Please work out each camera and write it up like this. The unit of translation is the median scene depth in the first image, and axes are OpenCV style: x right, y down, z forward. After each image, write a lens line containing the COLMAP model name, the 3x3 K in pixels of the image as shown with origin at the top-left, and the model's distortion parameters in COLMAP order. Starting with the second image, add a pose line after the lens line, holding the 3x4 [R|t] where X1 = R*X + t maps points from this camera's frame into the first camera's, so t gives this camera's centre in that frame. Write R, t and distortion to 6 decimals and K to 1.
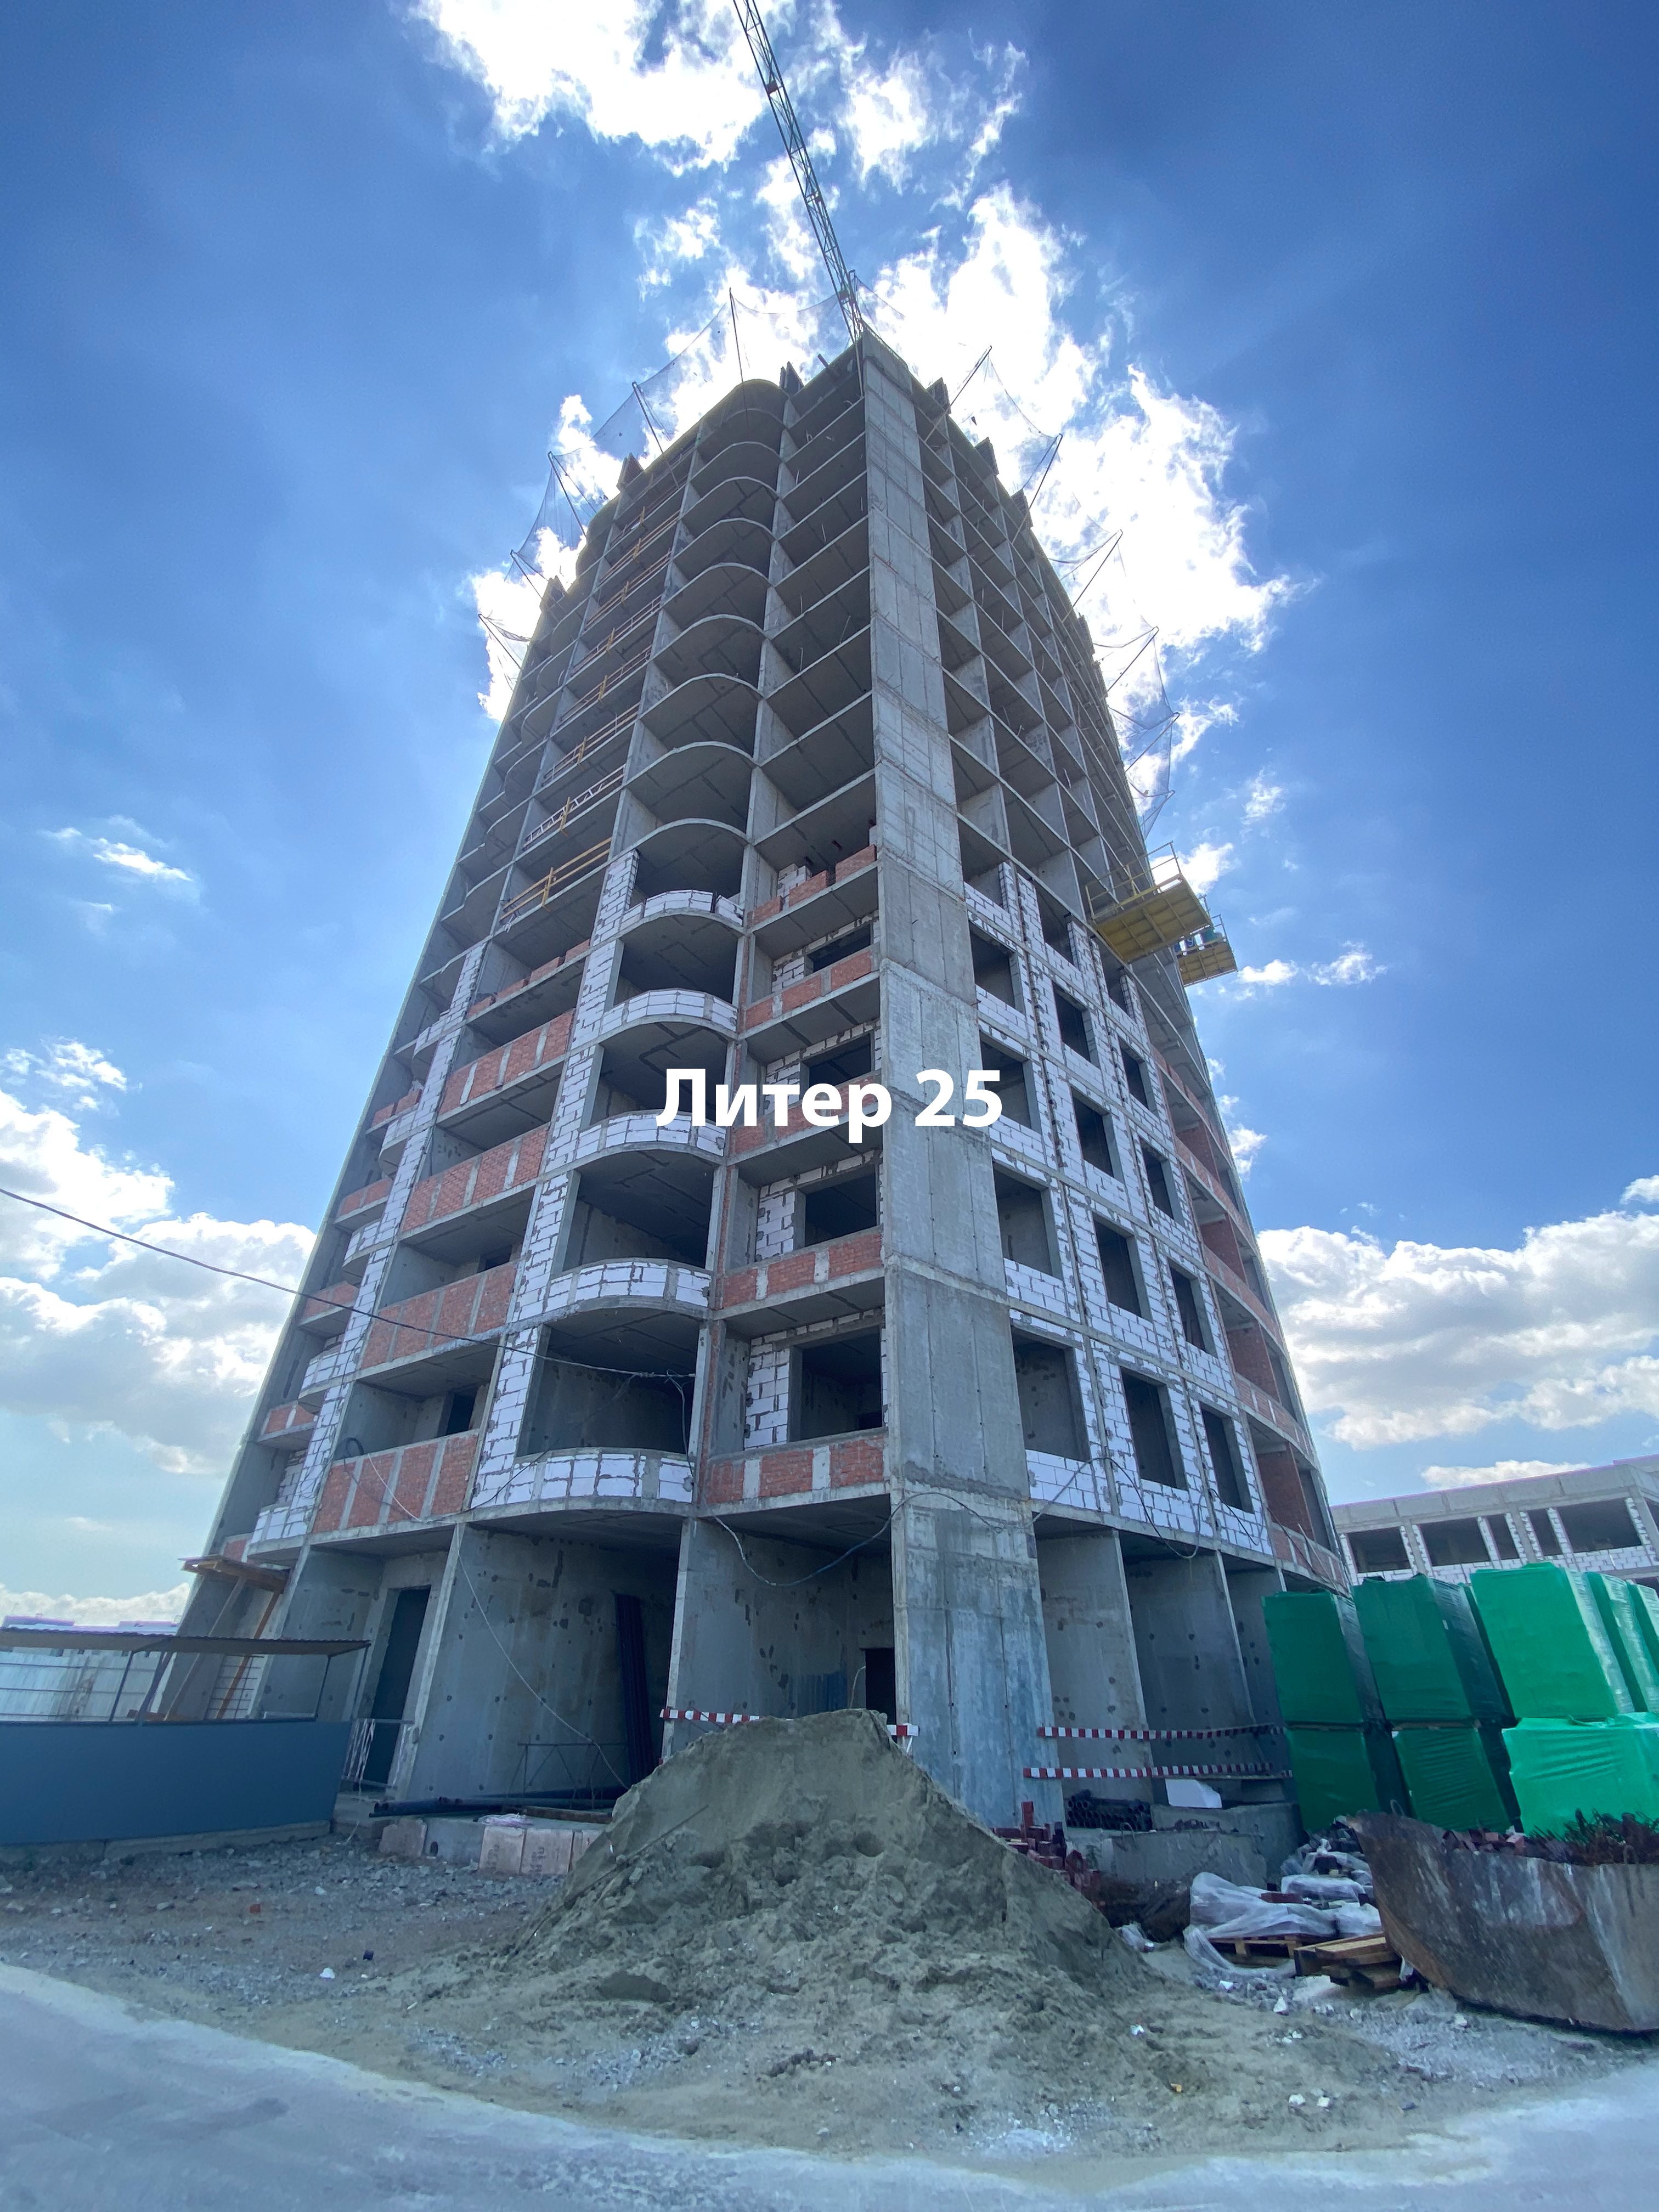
lens RADIAL K [[912.9, 0, 833.7], [0, 912.9, 1095.0], [0, 0, 1]] dist [-0.007758, -0.007640]
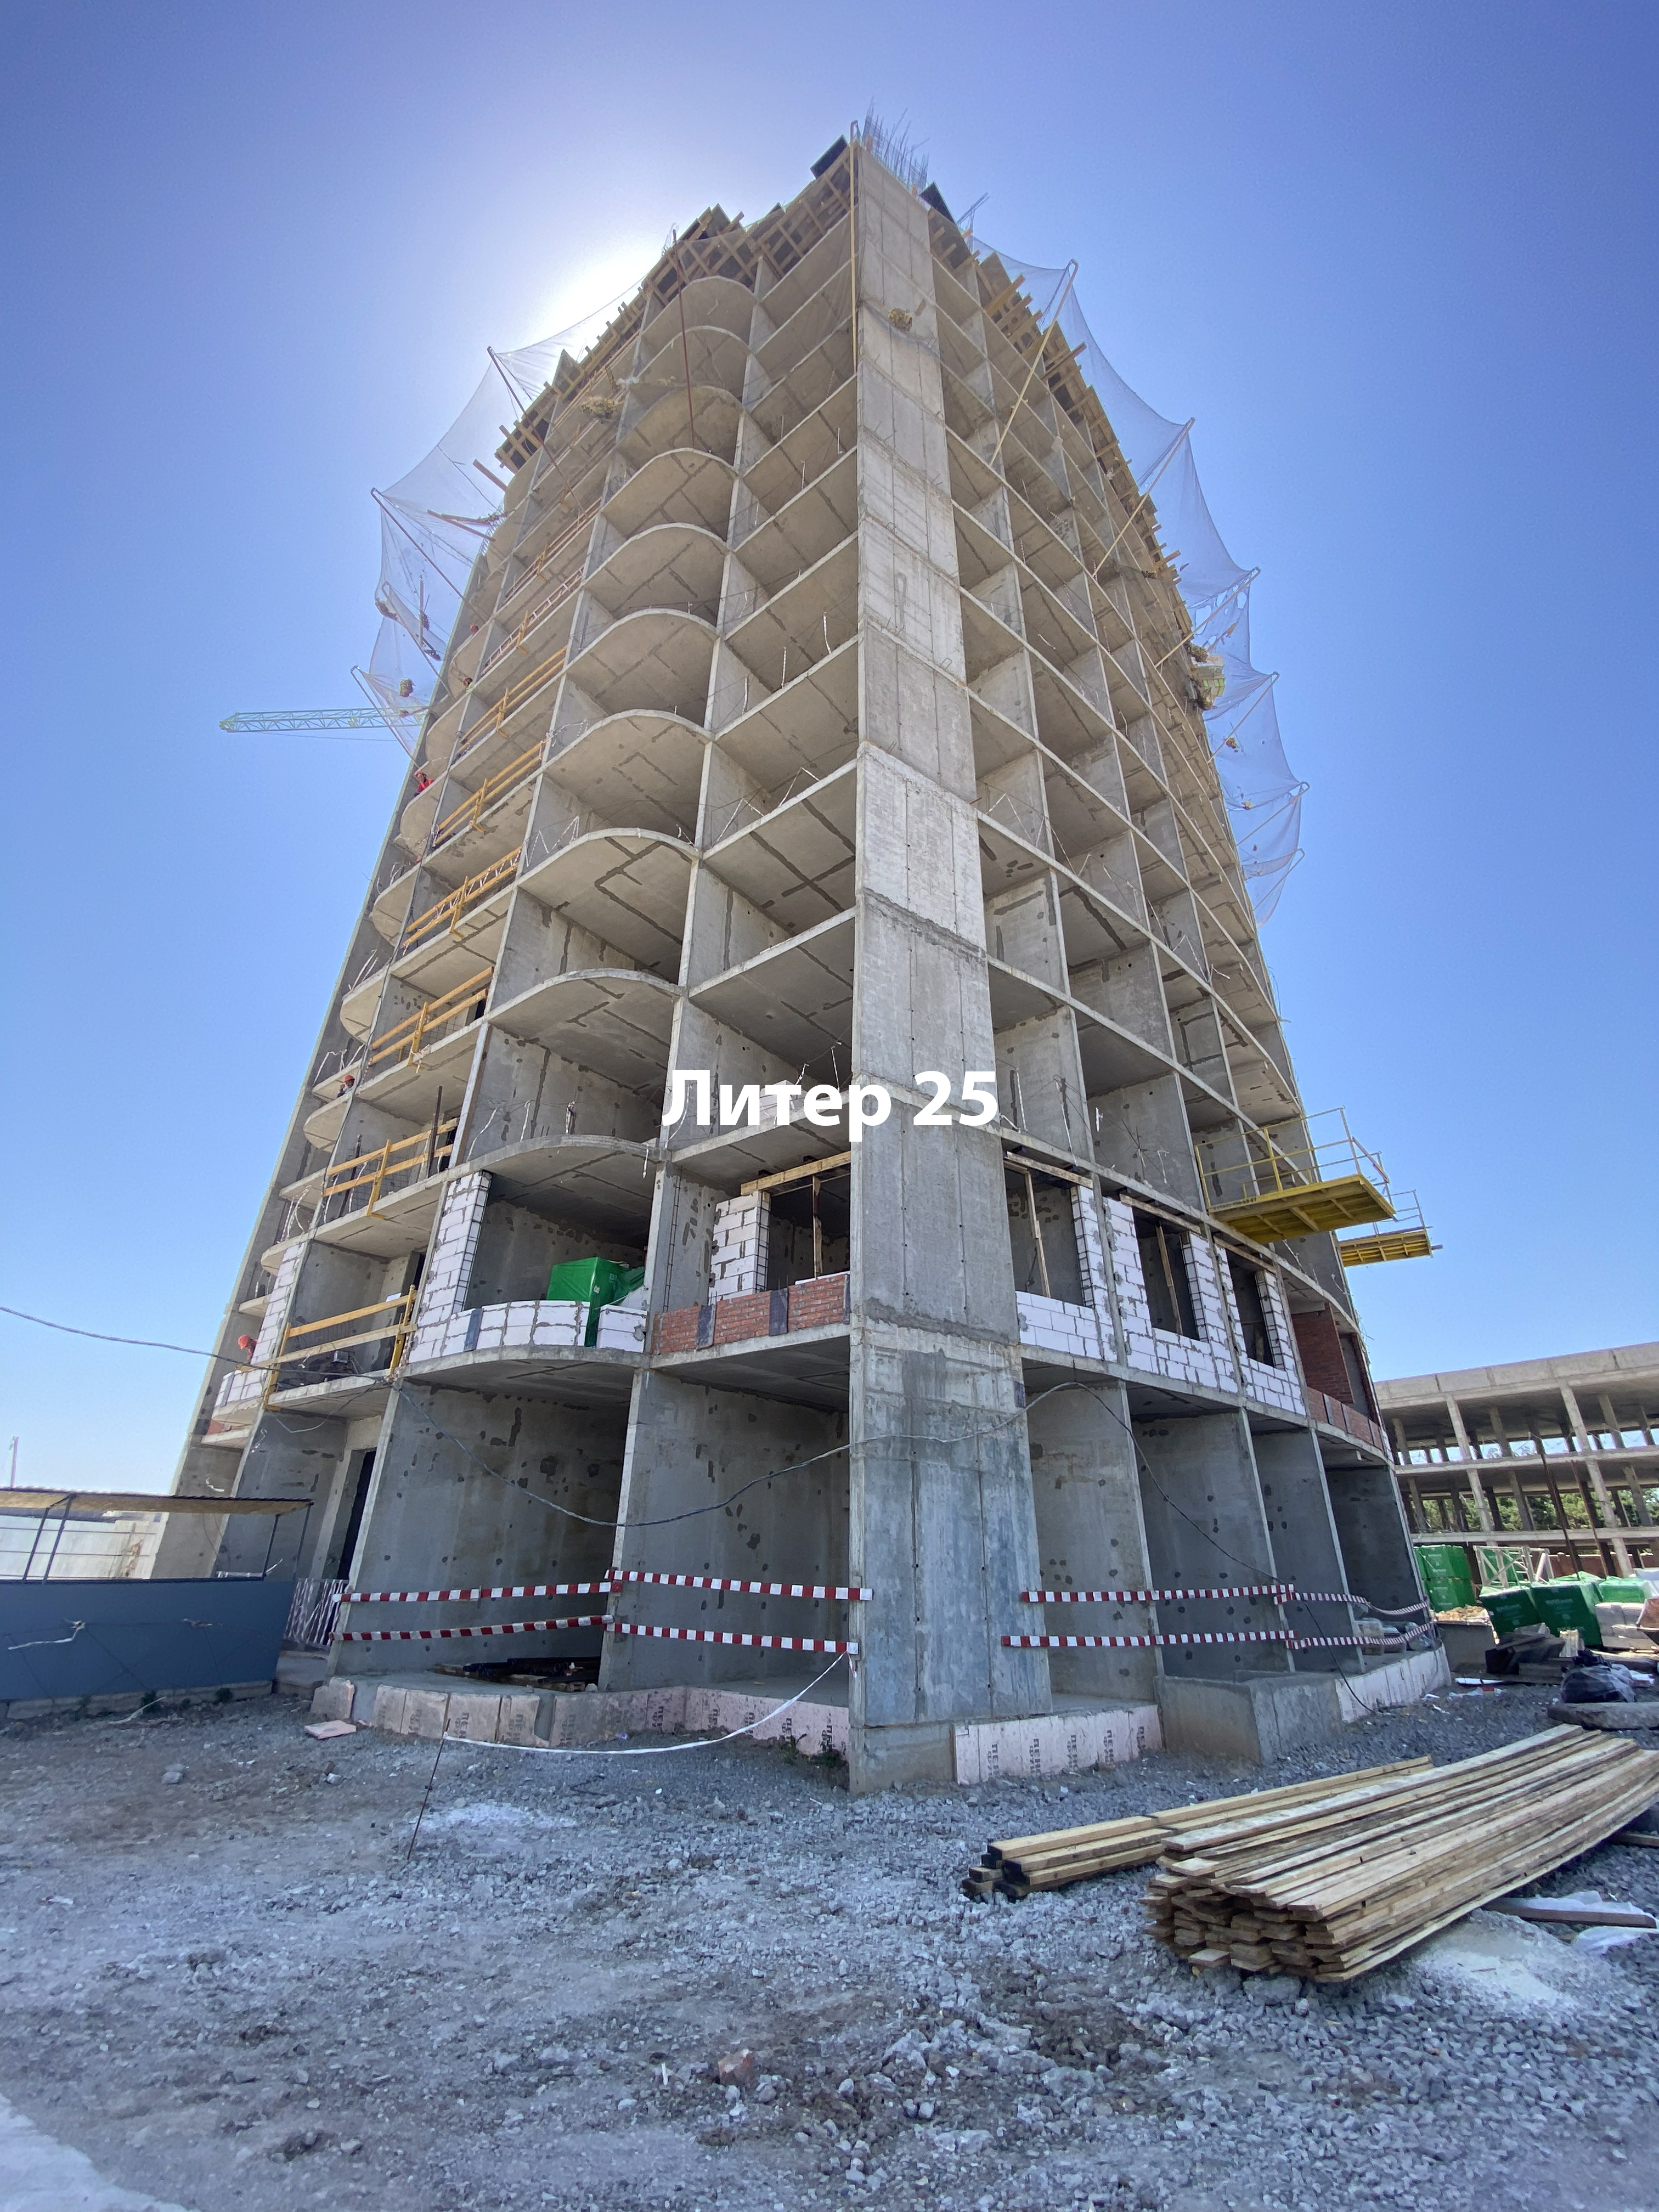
lens RADIAL K [[912.9, 0, 834.9], [0, 912.9, 1102.2], [0, 0, 1]] dist [-0.007758, -0.007640]
pose [[0.998910, -0.016510, -0.043654, 0.072920], [0.021494, 0.992984, 0.116280, 0.099208], [0.041428, -0.117092, 0.992257, 0.143596]]
